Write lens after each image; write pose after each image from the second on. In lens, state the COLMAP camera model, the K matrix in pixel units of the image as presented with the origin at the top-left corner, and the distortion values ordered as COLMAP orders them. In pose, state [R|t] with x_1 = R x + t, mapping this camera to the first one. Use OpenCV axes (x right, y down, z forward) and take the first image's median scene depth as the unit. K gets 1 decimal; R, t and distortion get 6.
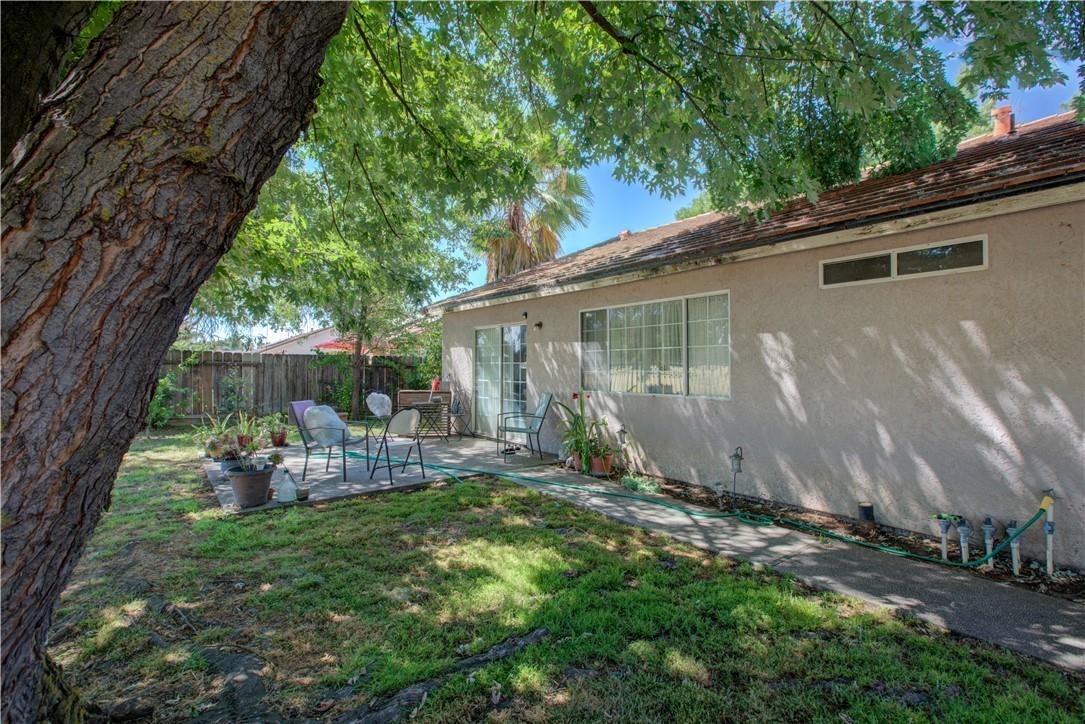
lens RADIAL K [[503.4, 0, 538.8], [0, 503.4, 369.7], [0, 0, 1]] dist [0.000342, 0.000705]
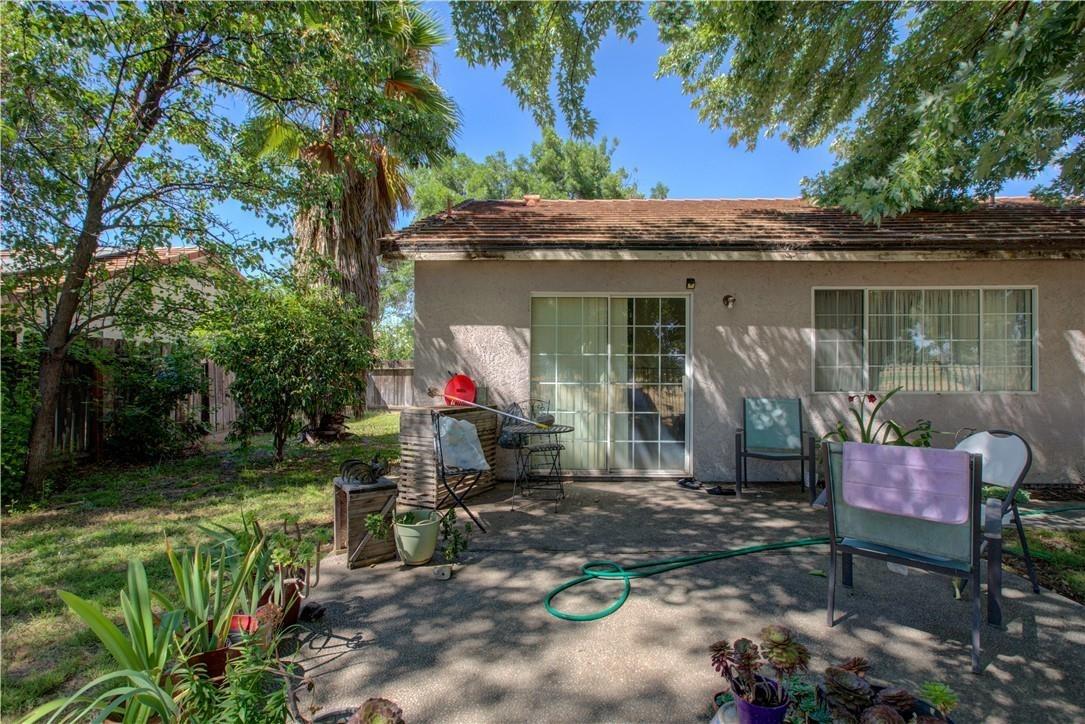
lens RADIAL K [[503.4, 0, 538.8], [0, 503.4, 369.7], [0, 0, 1]] dist [0.000342, 0.000705]
pose [[0.632160, -0.002316, 0.774835, -0.778919], [0.001169, 0.999997, 0.002035, 0.007777], [-0.774837, -0.000380, 0.632161, 0.831368]]
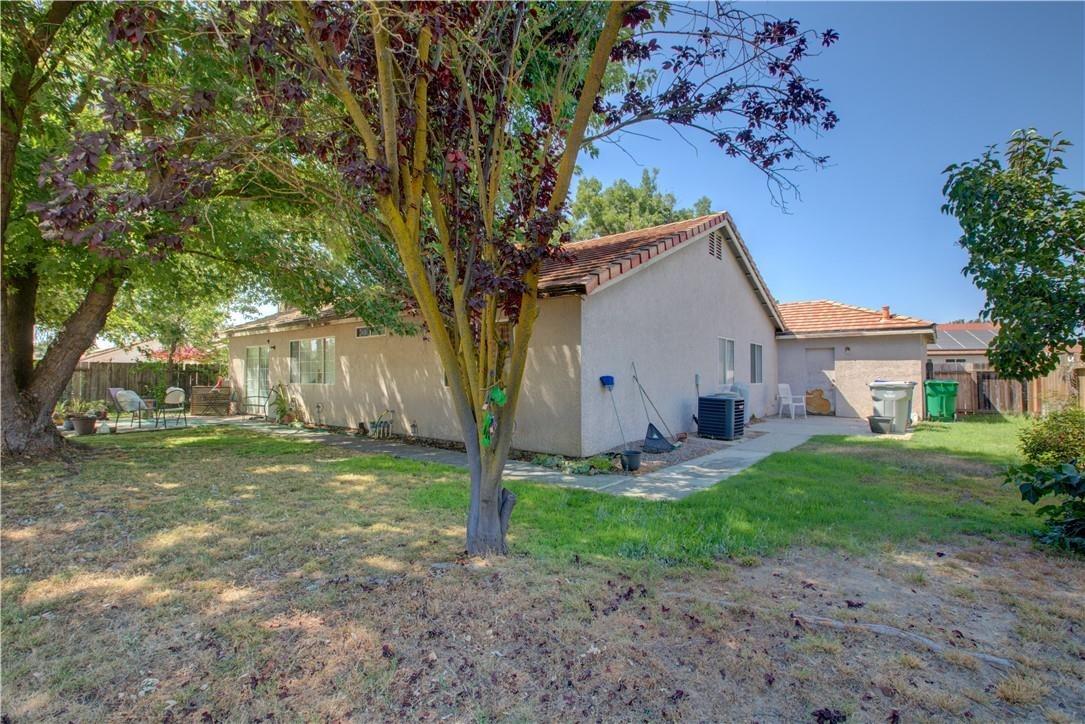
lens RADIAL K [[503.4, 0, 538.8], [0, 503.4, 369.7], [0, 0, 1]] dist [0.000342, 0.000705]
pose [[0.974126, 0.003505, 0.225980, 0.560604], [0.000176, 0.999868, -0.016267, 0.021293], [-0.226007, 0.015886, 0.973996, -1.037074]]
